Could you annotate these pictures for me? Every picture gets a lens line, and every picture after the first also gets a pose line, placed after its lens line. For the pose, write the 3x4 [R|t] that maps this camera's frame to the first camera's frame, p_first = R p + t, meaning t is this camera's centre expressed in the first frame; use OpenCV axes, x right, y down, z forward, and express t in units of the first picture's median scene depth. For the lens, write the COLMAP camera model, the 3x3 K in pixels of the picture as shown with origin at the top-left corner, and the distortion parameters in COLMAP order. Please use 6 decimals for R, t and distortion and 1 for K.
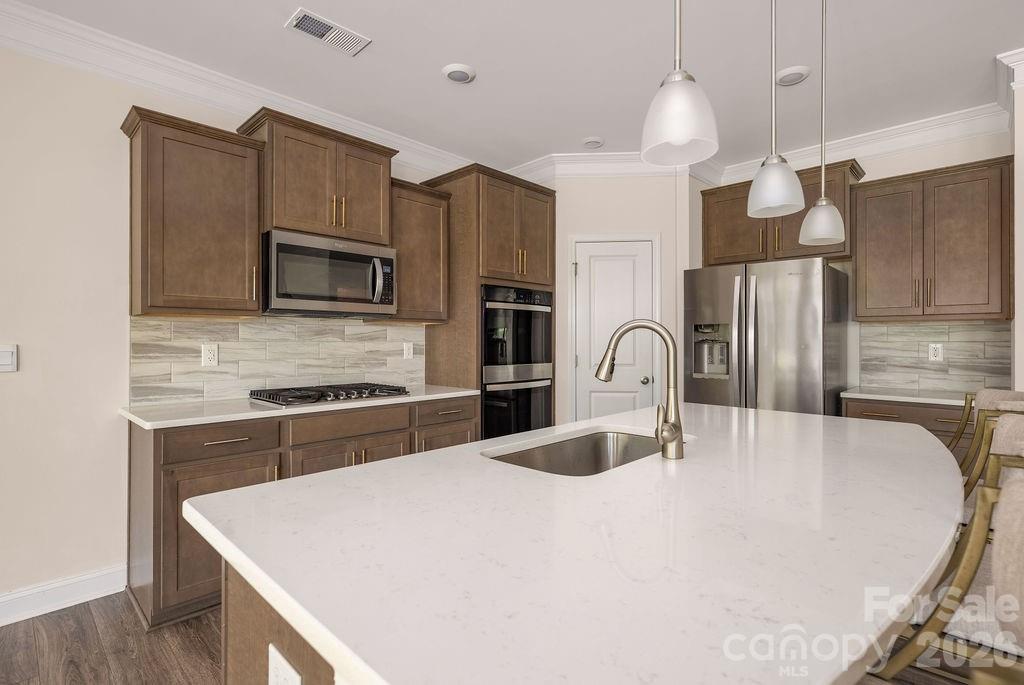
lens RADIAL K [[494.6, 0, 512.0], [0, 494.6, 342.5], [0, 0, 1]] dist [0.000575, 0.000147]
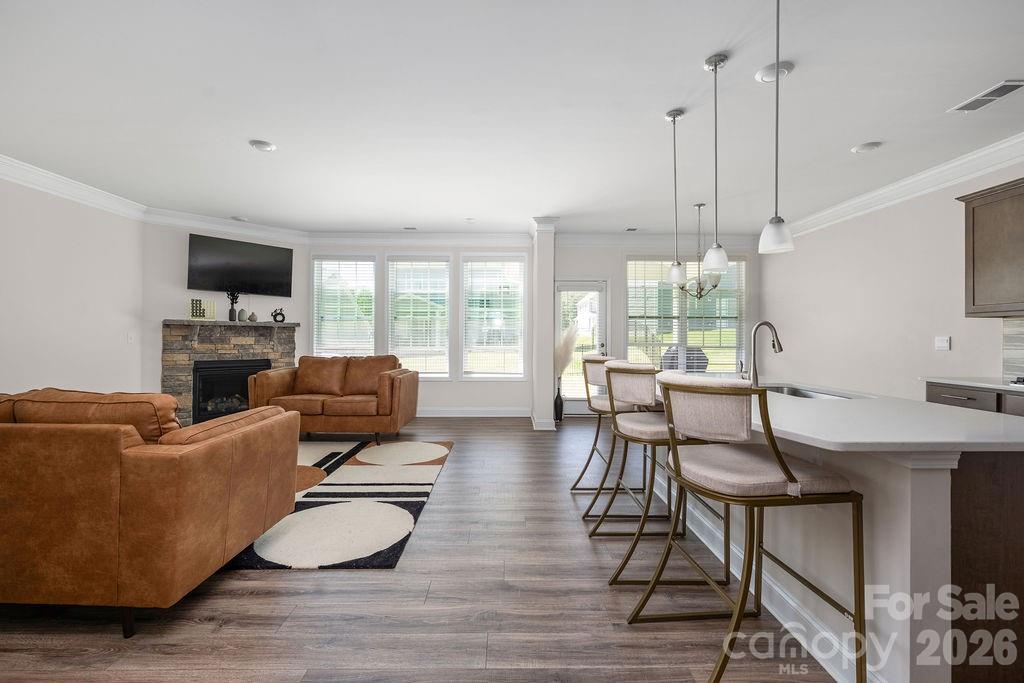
lens RADIAL K [[439.4, 0, 509.8], [0, 439.4, 335.2], [0, 0, 1]] dist [-0.005298, -0.000051]
pose [[-0.711266, -0.004240, -0.702910, 1.027417], [-0.007021, 0.999975, 0.001072, 0.006925], [0.702888, 0.005697, -0.711278, 0.724184]]
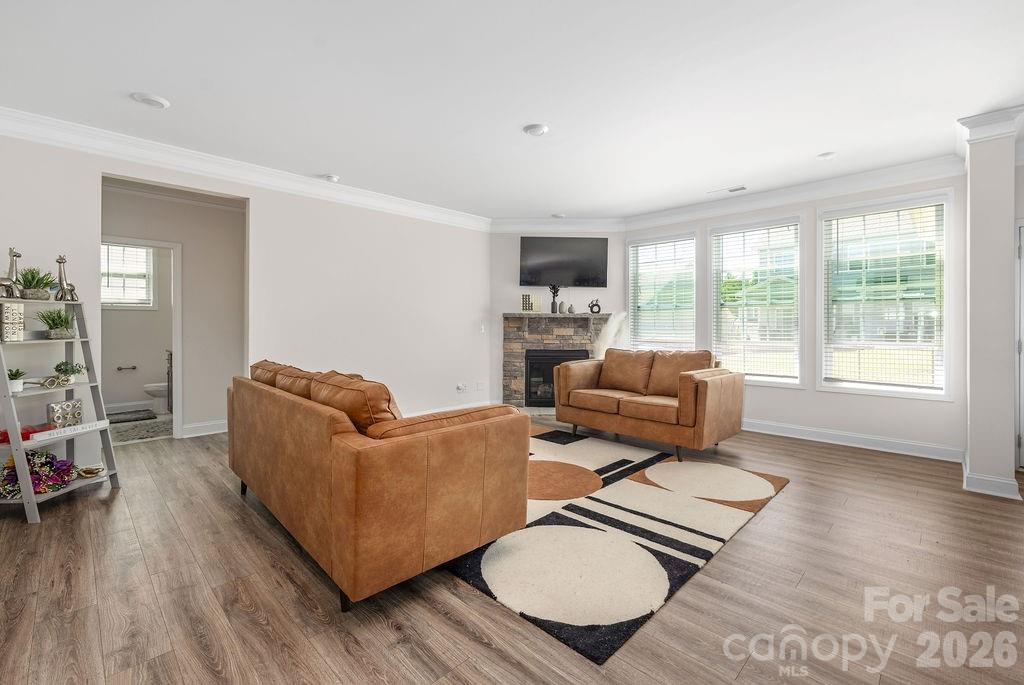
lens RADIAL K [[440.2, 0, 500.8], [0, 440.2, 327.6], [0, 0, 1]] dist [-0.008024, 0.000383]
pose [[-0.999641, -0.000548, 0.026797, 0.746530], [-0.000361, 0.999975, 0.006994, 0.008425], [-0.026800, 0.006982, -0.999616, 0.568839]]
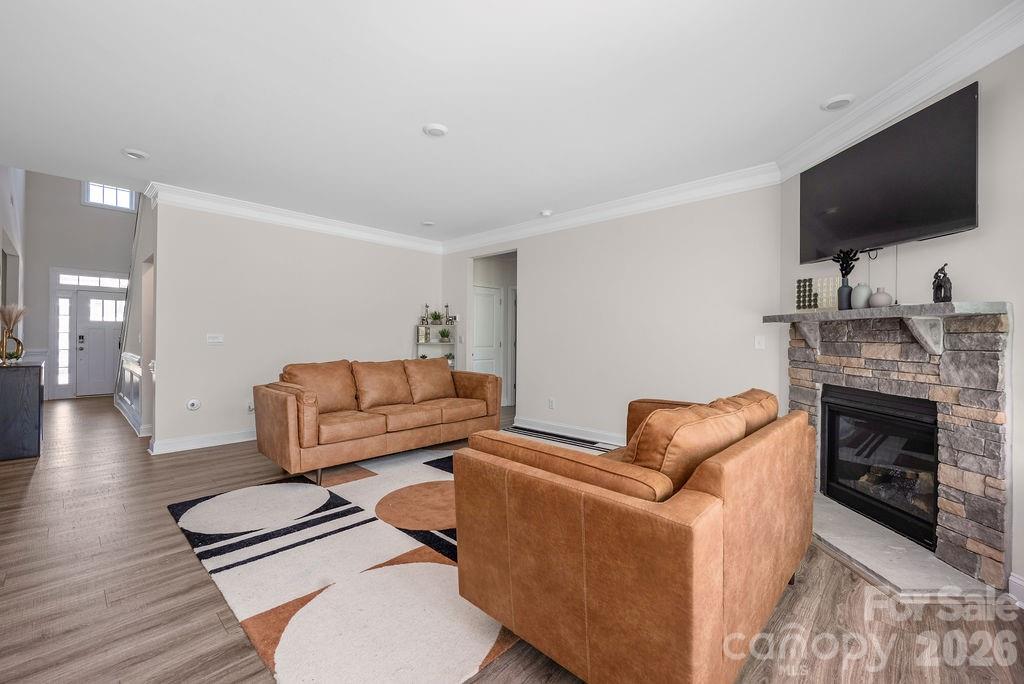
lens RADIAL K [[421.7, 0, 503.3], [0, 421.7, 335.5], [0, 0, 1]] dist [-0.001393, -0.000169]
pose [[-0.008761, 0.005148, 0.999948, -0.315002], [-0.003617, 0.999980, -0.005180, 0.016407], [-0.999955, -0.003663, -0.008742, -0.685945]]
